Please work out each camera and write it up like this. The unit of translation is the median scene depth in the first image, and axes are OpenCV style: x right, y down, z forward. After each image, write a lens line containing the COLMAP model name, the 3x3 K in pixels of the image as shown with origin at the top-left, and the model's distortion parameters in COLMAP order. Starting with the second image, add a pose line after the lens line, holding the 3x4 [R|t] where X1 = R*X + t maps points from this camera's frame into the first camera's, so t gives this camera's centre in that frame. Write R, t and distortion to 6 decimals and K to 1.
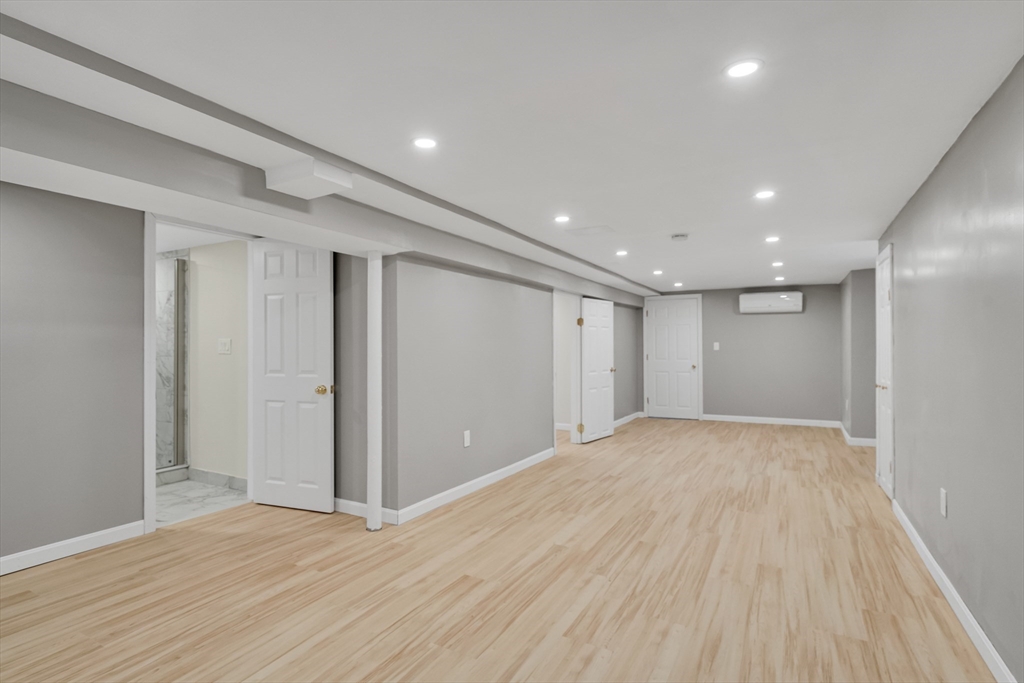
lens RADIAL K [[473.6, 0, 512.0], [0, 473.6, 341.5], [0, 0, 1]] dist [-0.002157, 0.000131]
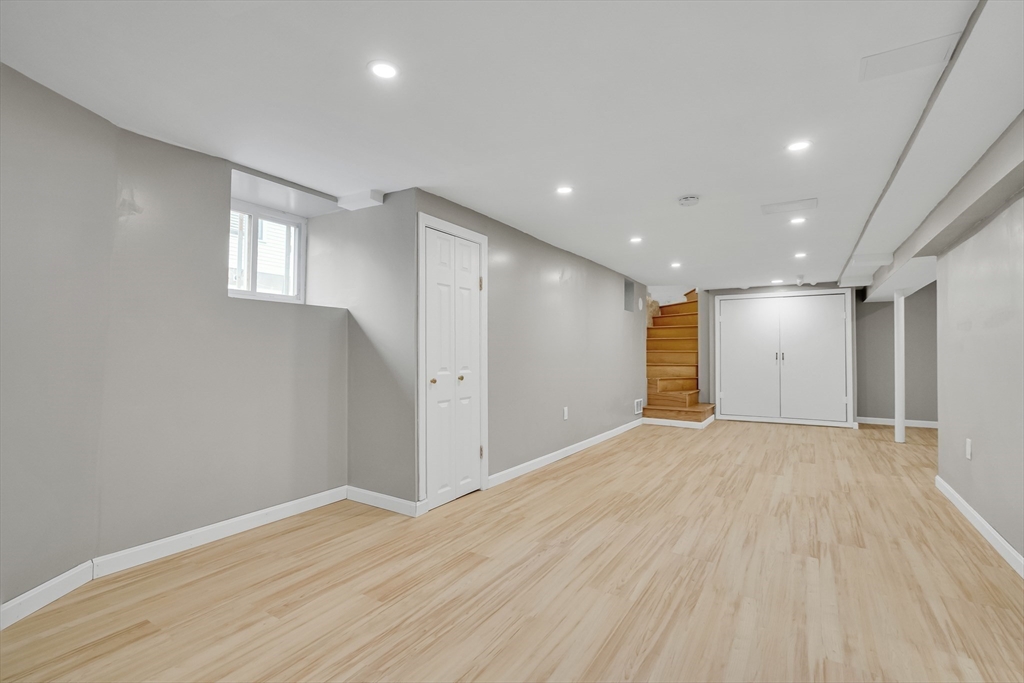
lens RADIAL K [[473.6, 0, 512.0], [0, 473.6, 341.5], [0, 0, 1]] dist [-0.002157, 0.000131]
pose [[-0.999333, 0.002268, 0.036442, 0.684279], [0.000987, 0.999382, -0.035134, 0.062724], [-0.036500, -0.035074, -0.998718, 1.983954]]
